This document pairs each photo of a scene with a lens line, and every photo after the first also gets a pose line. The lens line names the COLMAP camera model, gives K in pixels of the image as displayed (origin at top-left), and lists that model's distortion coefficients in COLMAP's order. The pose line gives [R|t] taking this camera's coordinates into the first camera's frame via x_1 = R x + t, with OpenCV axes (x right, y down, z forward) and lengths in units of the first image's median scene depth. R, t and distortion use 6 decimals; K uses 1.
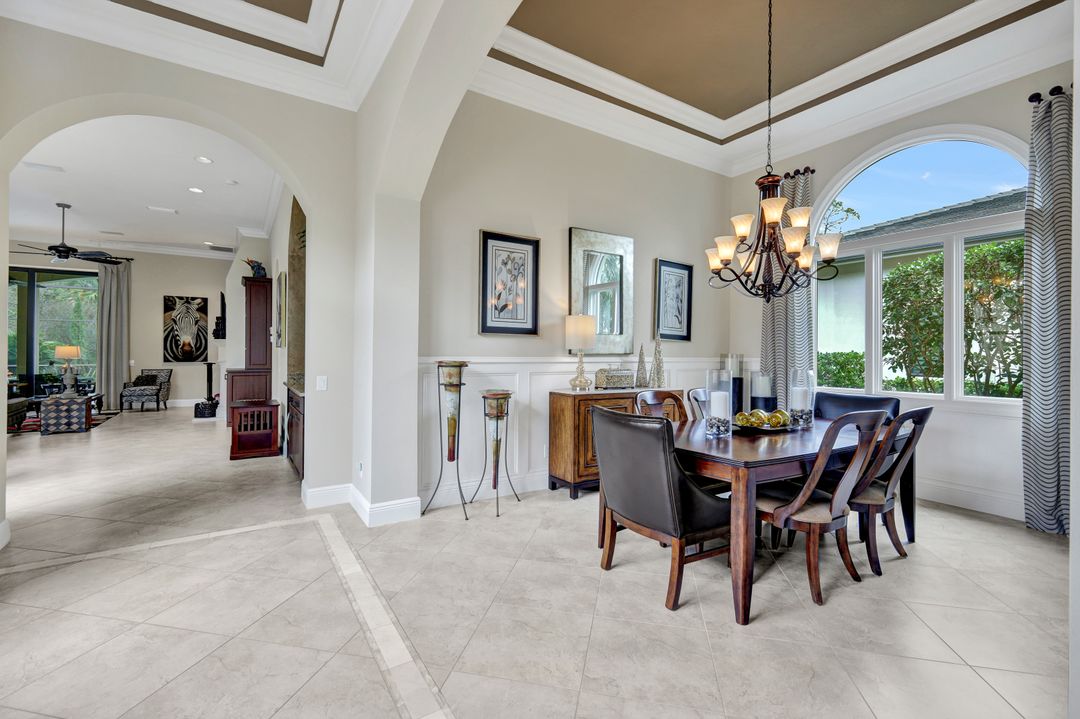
lens RADIAL K [[471.5, 0, 546.0], [0, 471.5, 354.7], [0, 0, 1]] dist [0.001521, -0.000114]
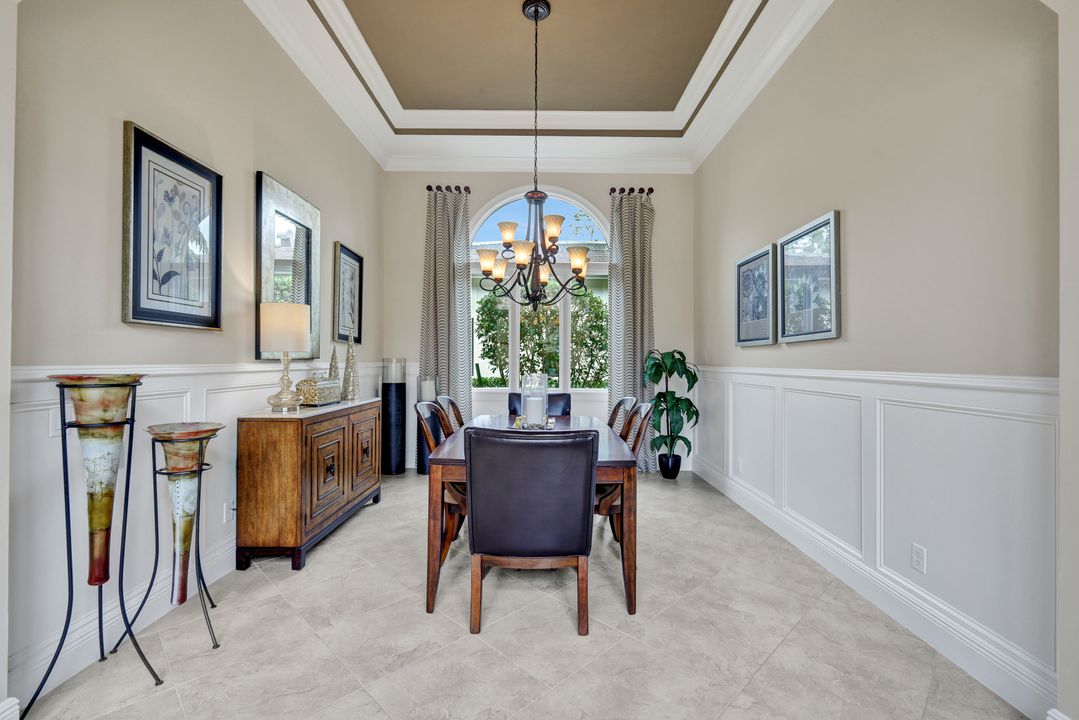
lens RADIAL K [[471.1, 0, 542.8], [0, 471.1, 356.8], [0, 0, 1]] dist [0.001521, -0.000114]
pose [[0.544793, 0.002371, 0.838567, -0.322896], [-0.000499, 0.999997, -0.002504, -0.003344], [-0.838570, 0.000946, 0.544793, 0.323447]]
